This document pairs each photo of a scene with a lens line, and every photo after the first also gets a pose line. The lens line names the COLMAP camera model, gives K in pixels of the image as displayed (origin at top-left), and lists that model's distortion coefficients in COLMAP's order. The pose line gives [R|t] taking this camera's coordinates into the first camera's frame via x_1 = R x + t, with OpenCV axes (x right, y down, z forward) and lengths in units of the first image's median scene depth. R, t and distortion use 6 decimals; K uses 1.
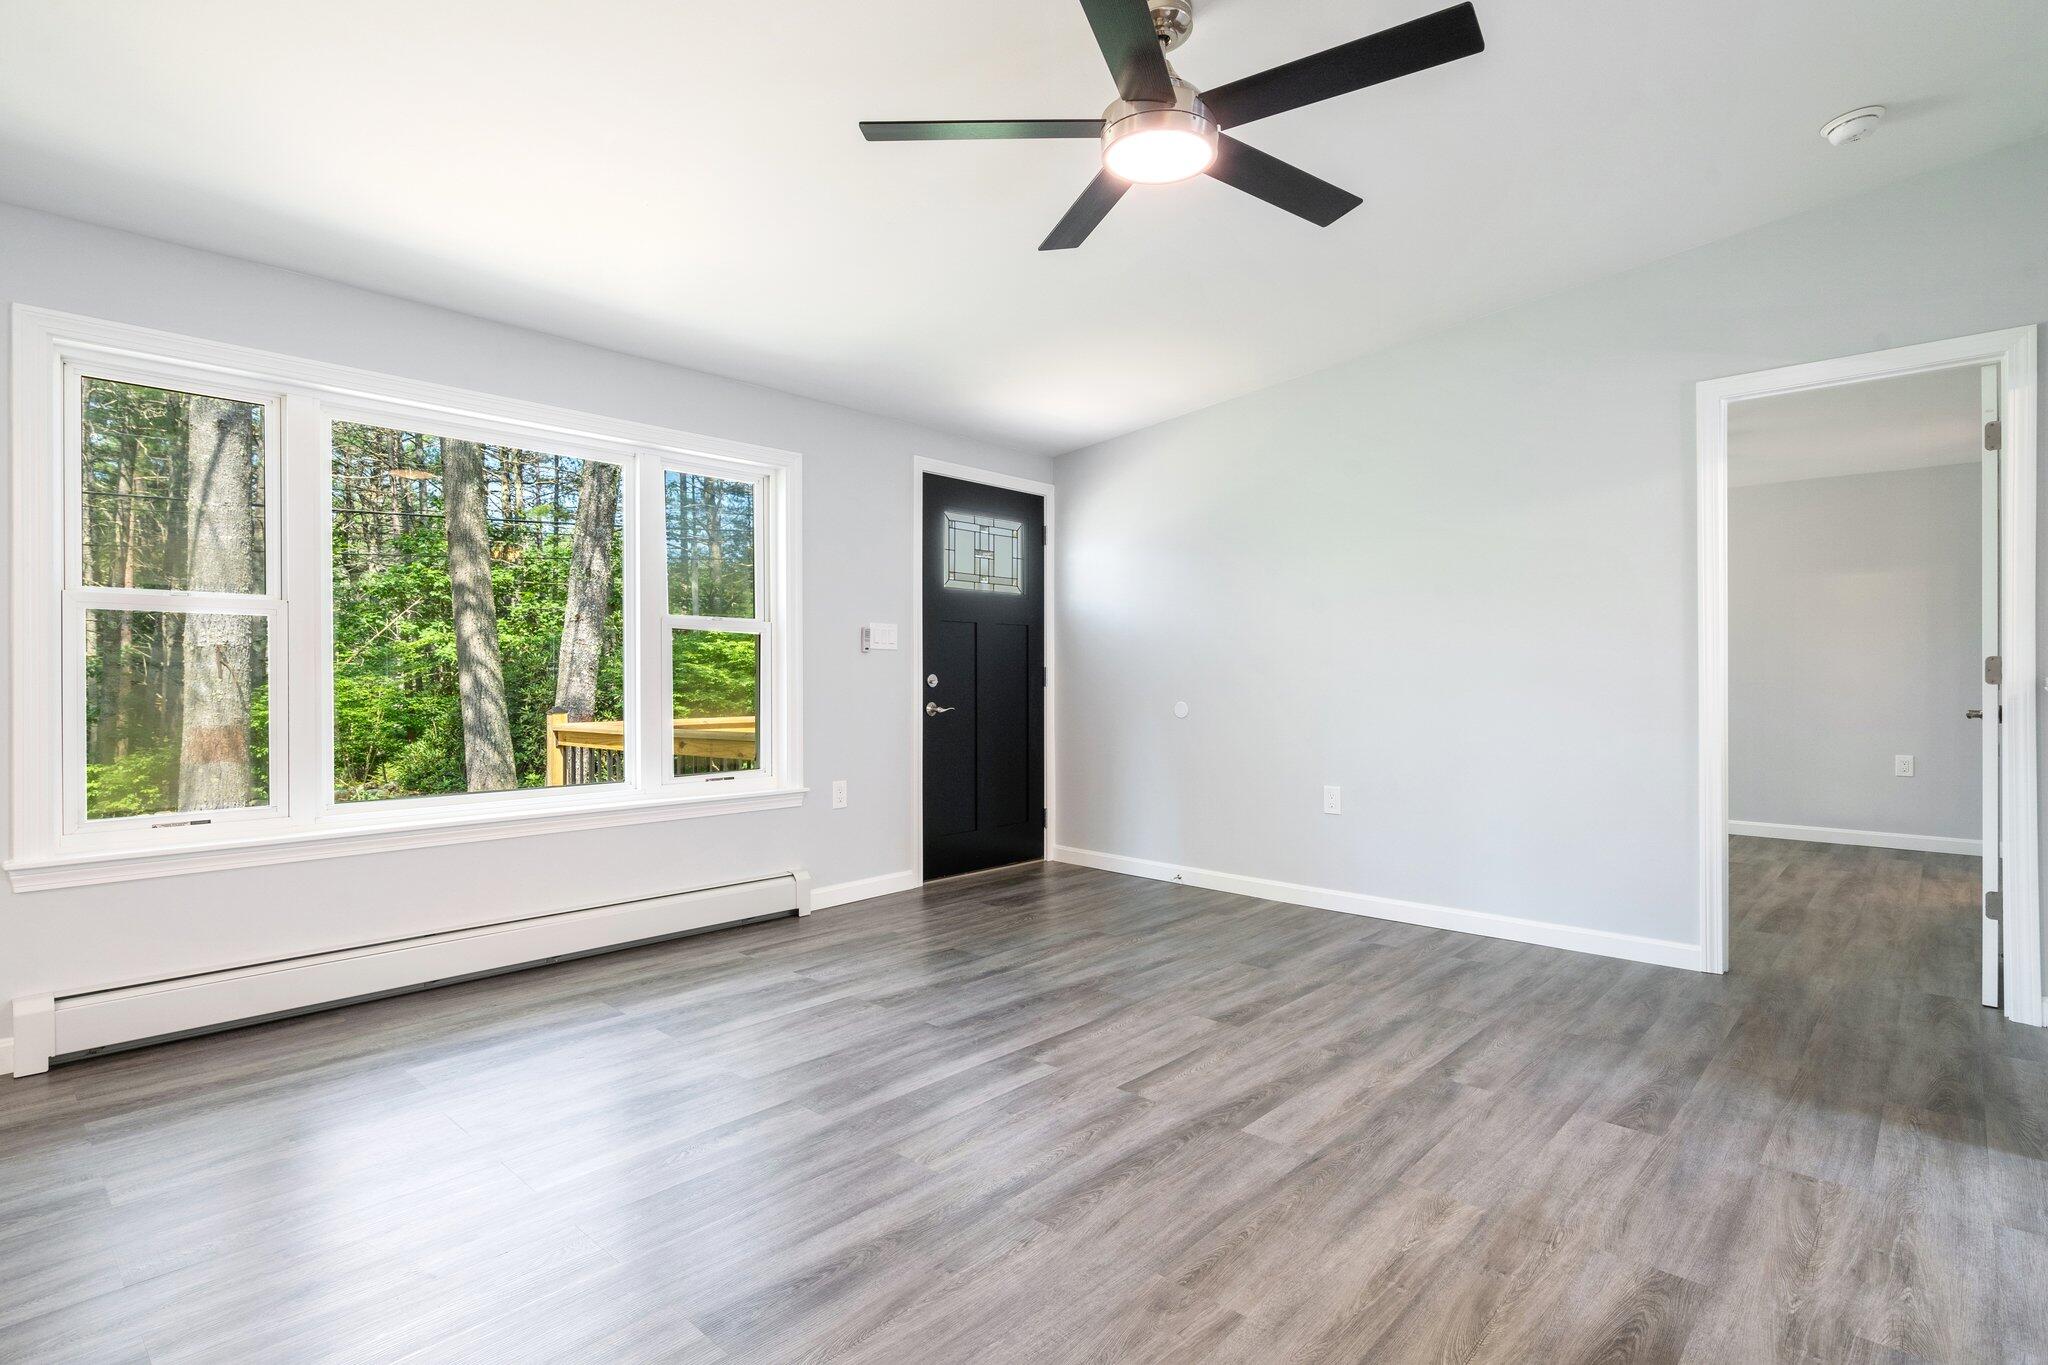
lens RADIAL K [[1003.1, 0, 1024.0], [0, 1003.1, 682.5], [0, 0, 1]] dist [-0.000636, 0.001250]
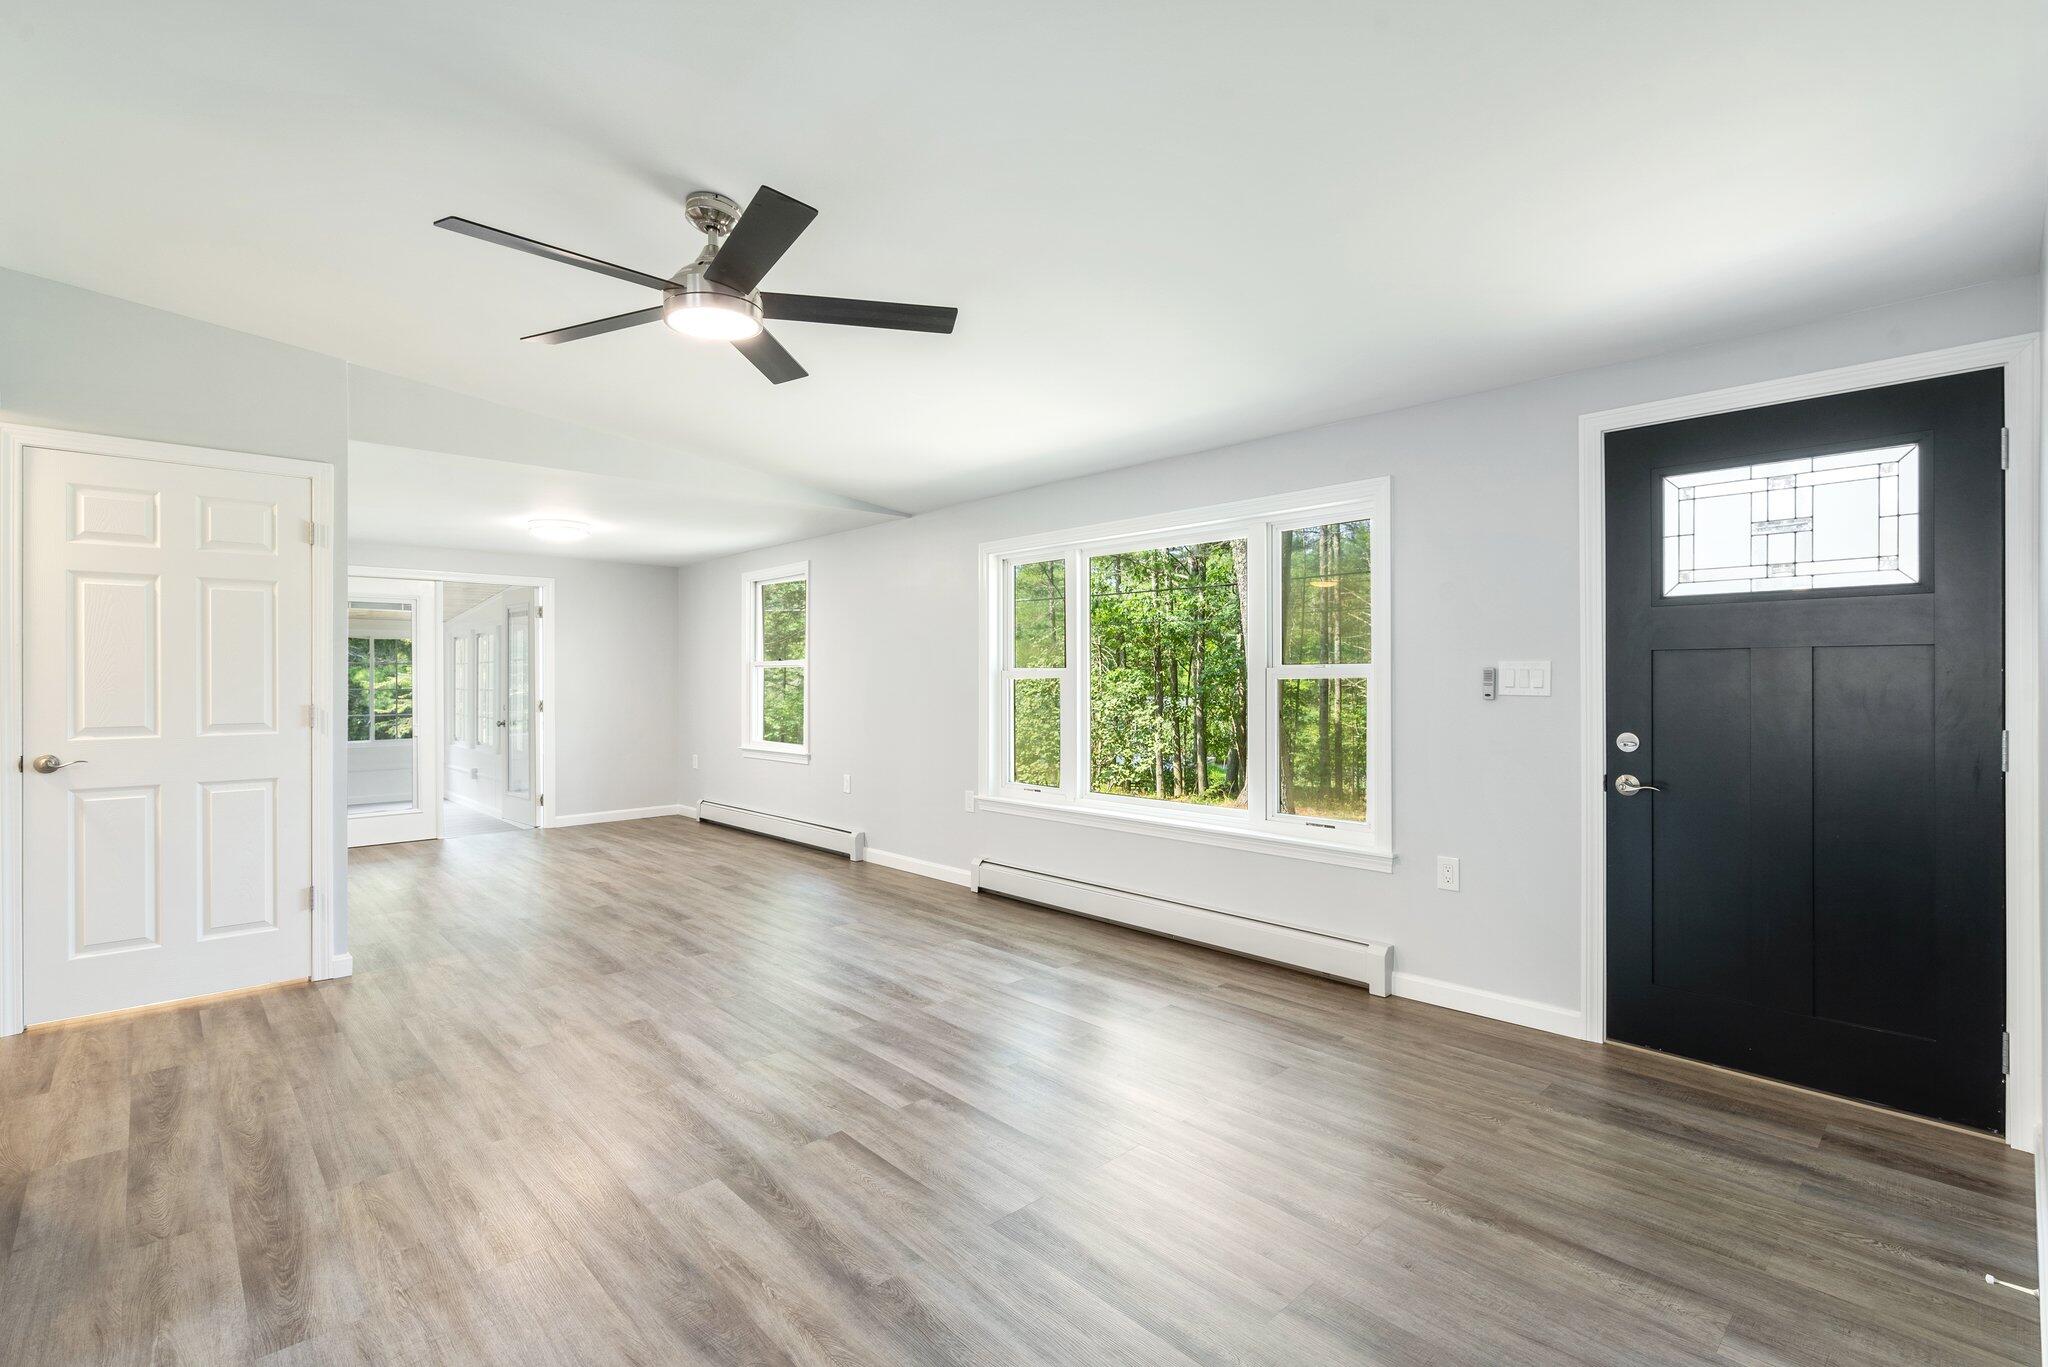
lens RADIAL K [[939.9, 0, 1022.2], [0, 939.9, 673.3], [0, 0, 1]] dist [-0.003702, 0.000144]
pose [[-0.073957, -0.004226, -0.997252, 0.898540], [-0.003612, 0.999986, -0.003970, -0.070277], [0.997255, 0.003309, -0.073971, 1.047470]]
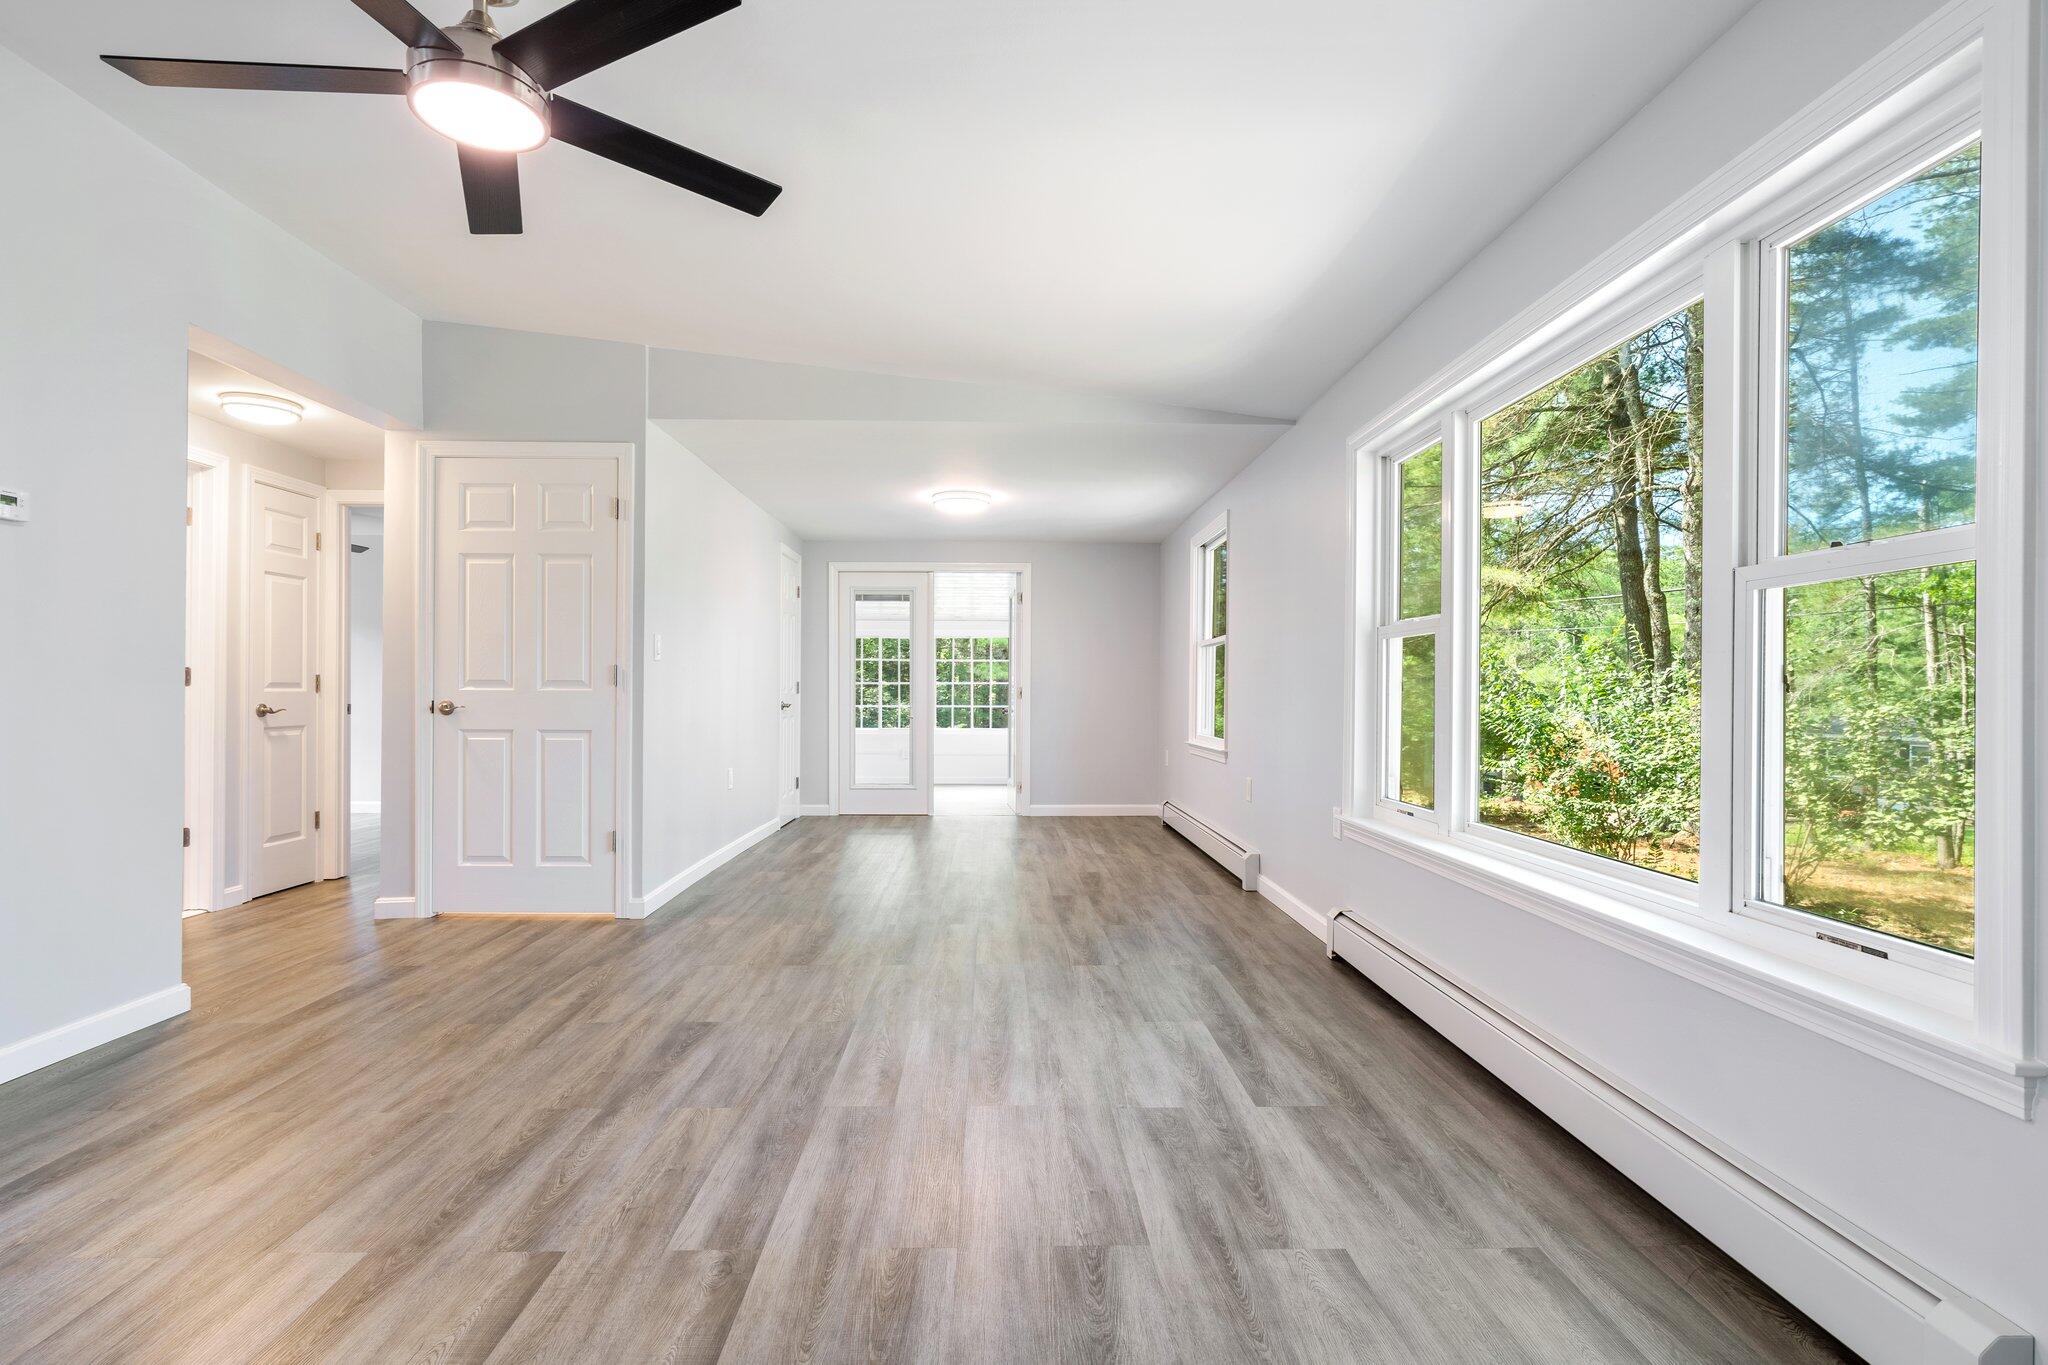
lens RADIAL K [[964.5, 0, 1015.2], [0, 964.5, 685.5], [0, 0, 1]] dist [-0.002446, 0.000558]
pose [[-0.724046, -0.007197, -0.689714, 0.280263], [-0.009078, 0.999958, -0.000904, -0.005177], [0.689692, 0.005607, -0.724081, 1.425025]]
